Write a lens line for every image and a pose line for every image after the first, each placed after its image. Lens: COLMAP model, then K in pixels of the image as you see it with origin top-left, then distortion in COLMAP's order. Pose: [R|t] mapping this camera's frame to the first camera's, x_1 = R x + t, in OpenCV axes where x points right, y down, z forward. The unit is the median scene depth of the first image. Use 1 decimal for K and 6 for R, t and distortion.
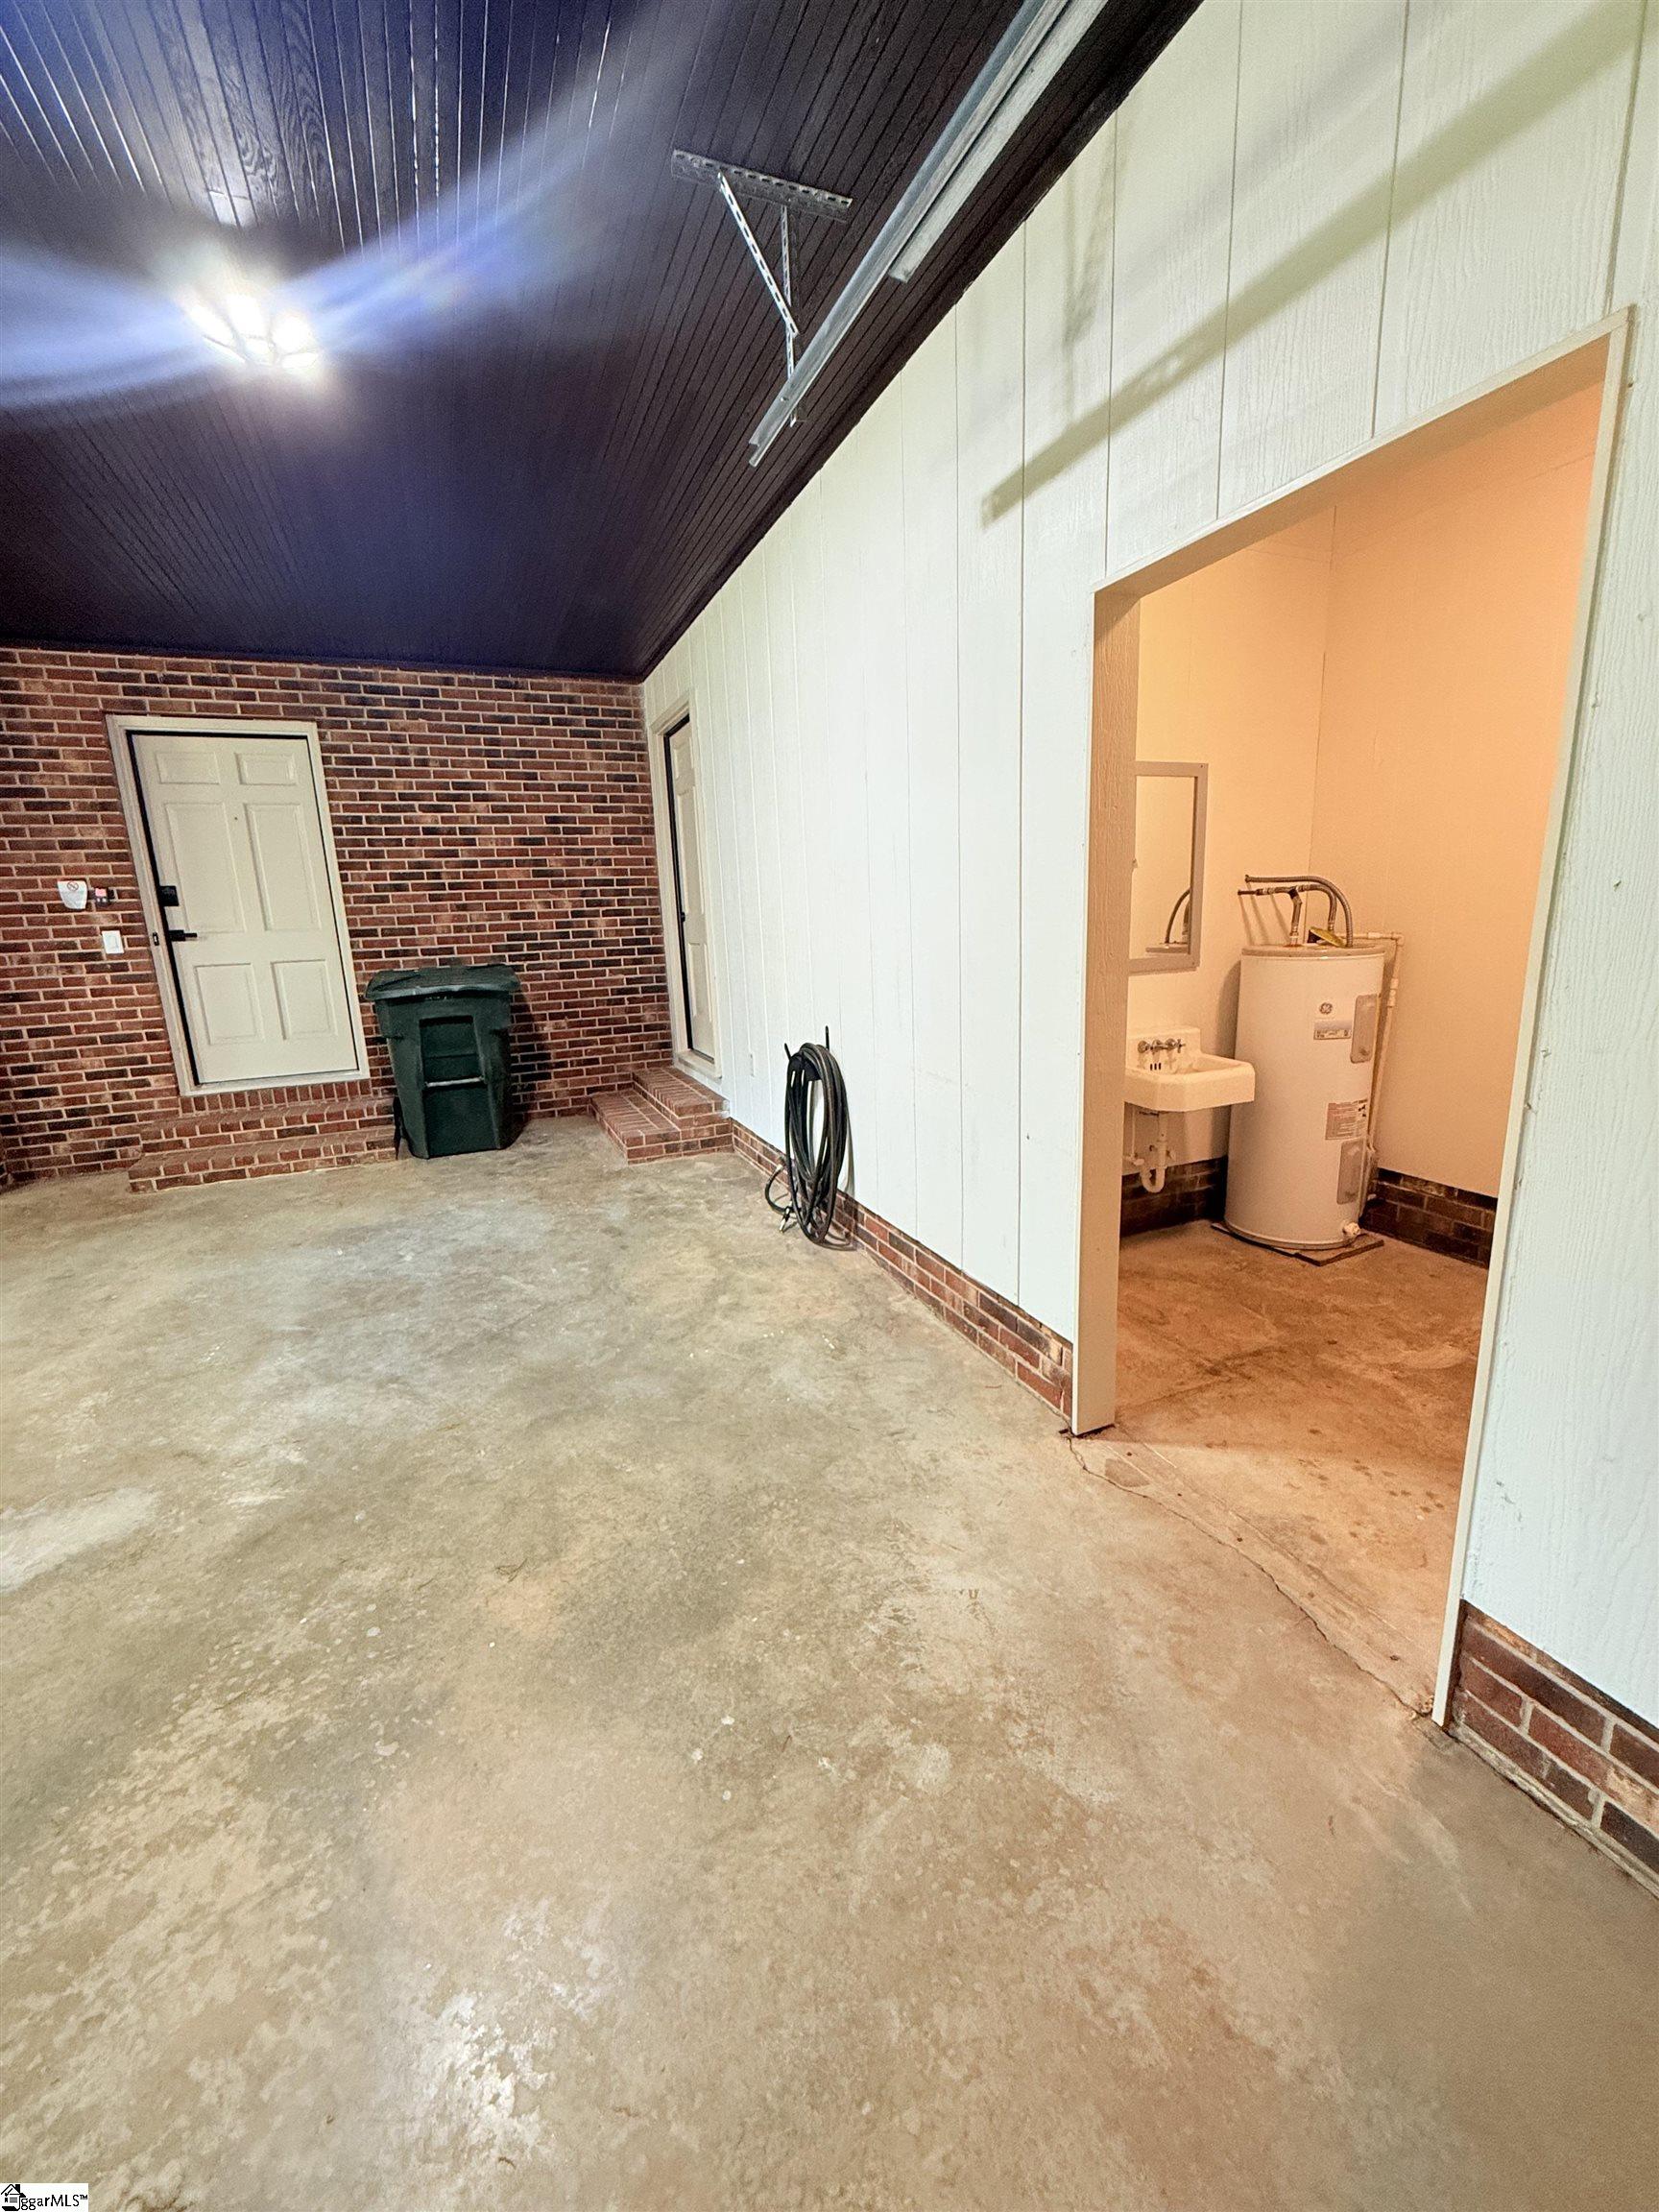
lens RADIAL K [[894.7, 0, 838.6], [0, 894.7, 1107.5], [0, 0, 1]] dist [0.000498, -0.000343]
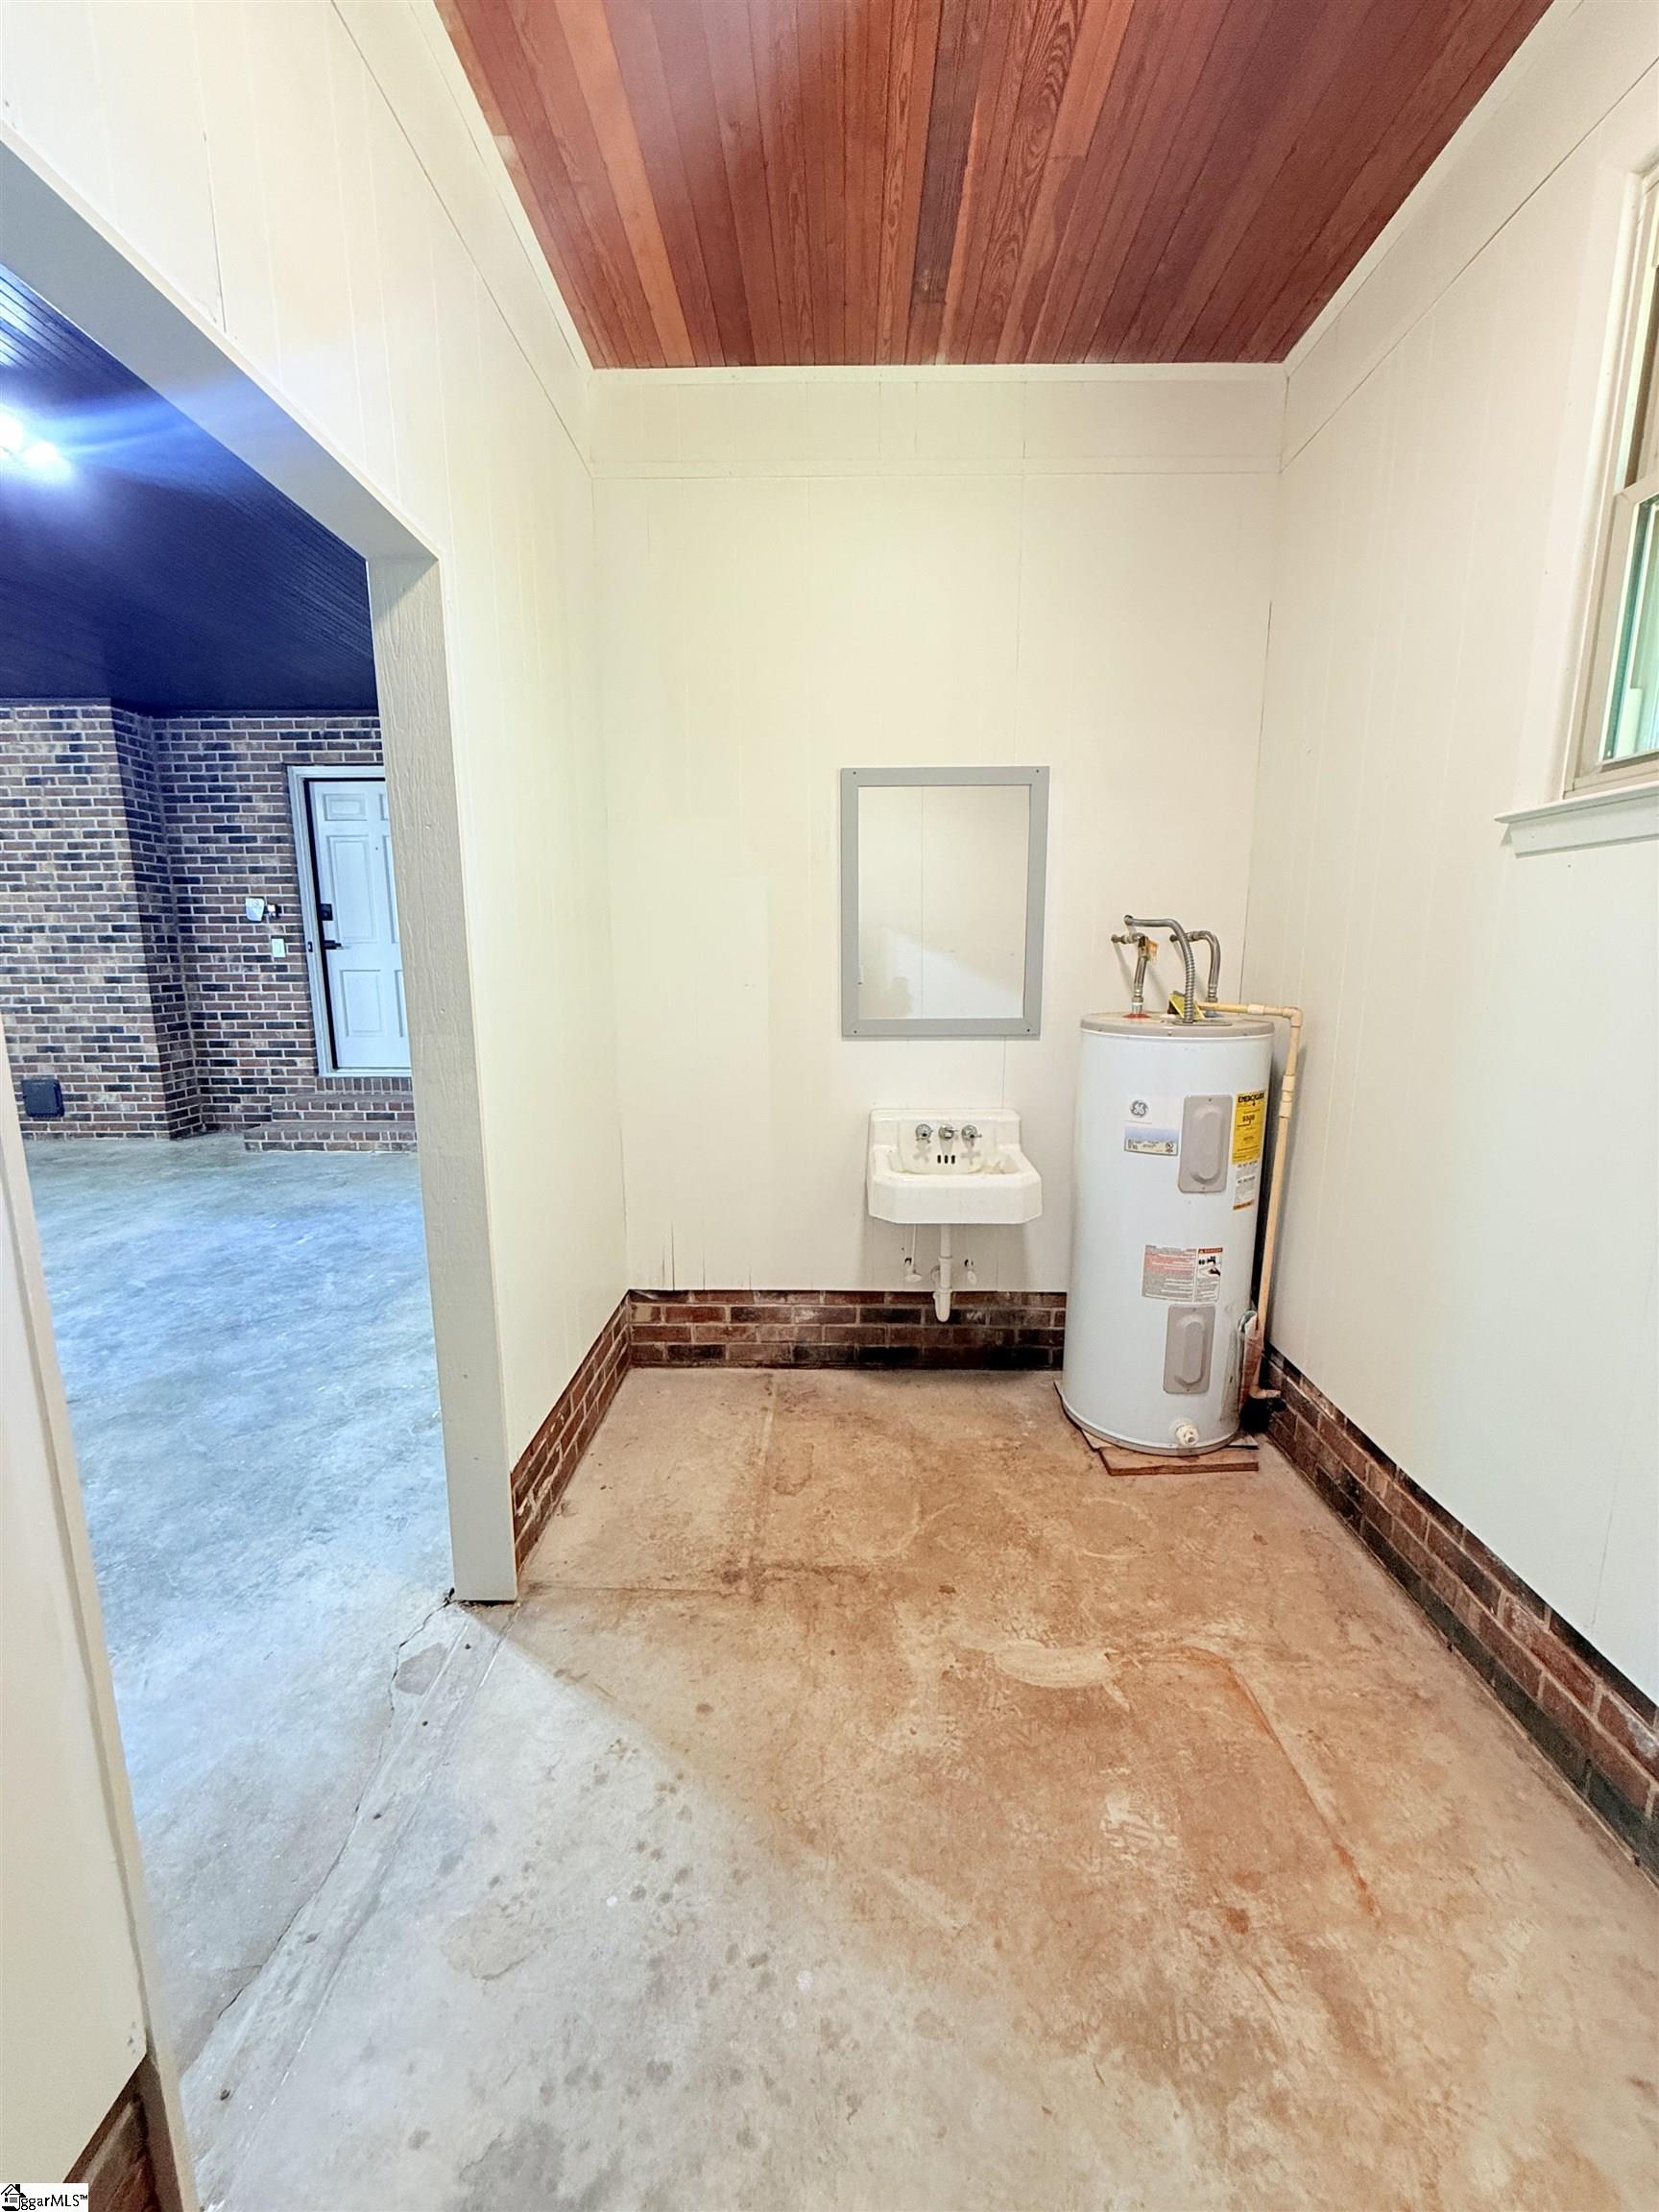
lens RADIAL K [[894.7, 0, 829.2], [0, 894.7, 1108.7], [0, 0, 1]] dist [0.000498, -0.000343]
pose [[0.908607, 0.110700, -0.402714, 0.439690], [-0.121971, 0.992531, -0.002359, -0.057842], [0.399445, 0.051263, 0.915323, 0.194935]]
